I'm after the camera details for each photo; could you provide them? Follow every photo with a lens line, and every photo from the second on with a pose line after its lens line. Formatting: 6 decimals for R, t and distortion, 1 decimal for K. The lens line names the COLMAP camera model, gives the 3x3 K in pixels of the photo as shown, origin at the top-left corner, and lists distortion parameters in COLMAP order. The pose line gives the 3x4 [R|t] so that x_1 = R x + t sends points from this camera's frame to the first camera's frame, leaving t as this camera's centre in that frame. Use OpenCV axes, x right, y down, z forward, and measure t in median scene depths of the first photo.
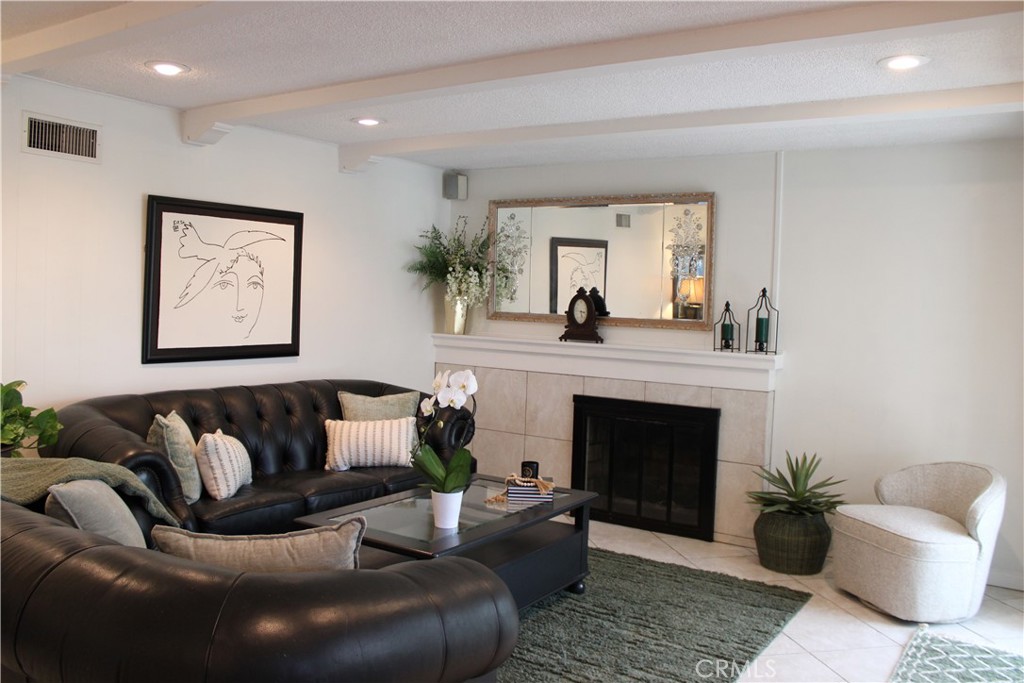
lens RADIAL K [[844.7, 0, 512.0], [0, 844.7, 341.5], [0, 0, 1]] dist [-0.181954, 0.156842]
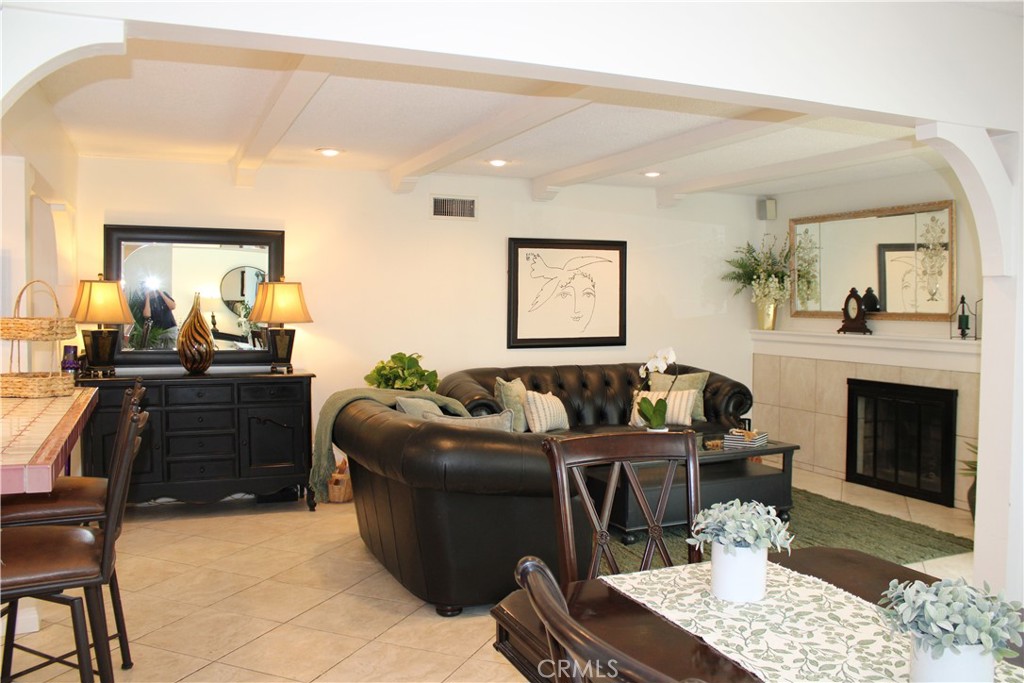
lens RADIAL K [[844.7, 0, 512.0], [0, 844.7, 341.5], [0, 0, 1]] dist [-0.181954, 0.156842]
pose [[0.835030, -0.007883, -0.550148, 0.351306], [0.000786, 0.999913, -0.013135, 0.028959], [0.550204, 0.010535, 0.834964, -0.255733]]
